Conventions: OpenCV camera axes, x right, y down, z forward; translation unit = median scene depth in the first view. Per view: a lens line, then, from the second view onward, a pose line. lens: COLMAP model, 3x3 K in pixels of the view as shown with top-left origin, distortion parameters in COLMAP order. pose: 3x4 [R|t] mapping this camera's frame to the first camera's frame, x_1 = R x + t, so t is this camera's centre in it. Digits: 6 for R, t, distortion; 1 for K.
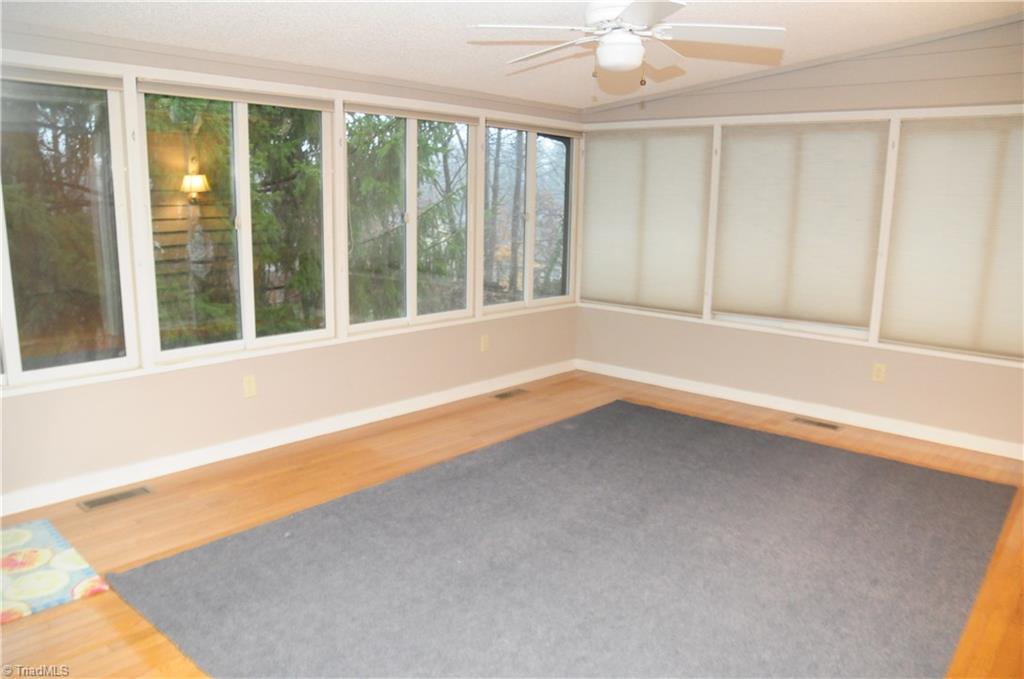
lens RADIAL K [[749.9, 0, 504.9], [0, 749.9, 346.9], [0, 0, 1]] dist [-0.126613, 0.083908]
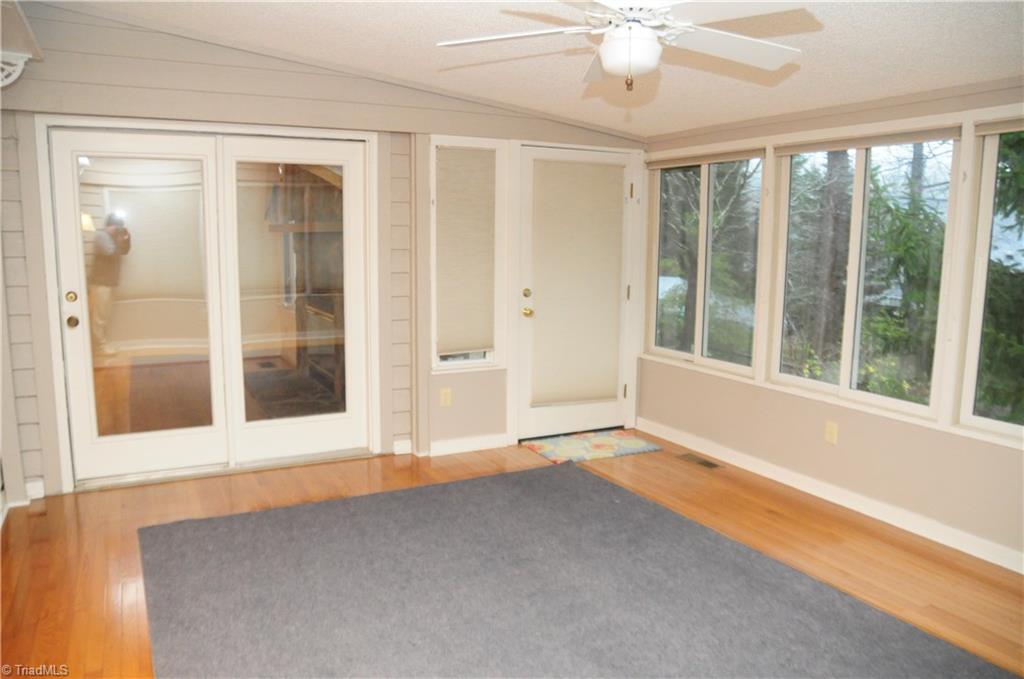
lens RADIAL K [[749.9, 0, 504.9], [0, 749.9, 346.9], [0, 0, 1]] dist [-0.126613, 0.083908]
pose [[-0.340843, 0.123963, -0.931911, 0.857160], [-0.202565, 0.958301, 0.201560, -0.201685], [0.918038, 0.257473, -0.301520, 1.046236]]
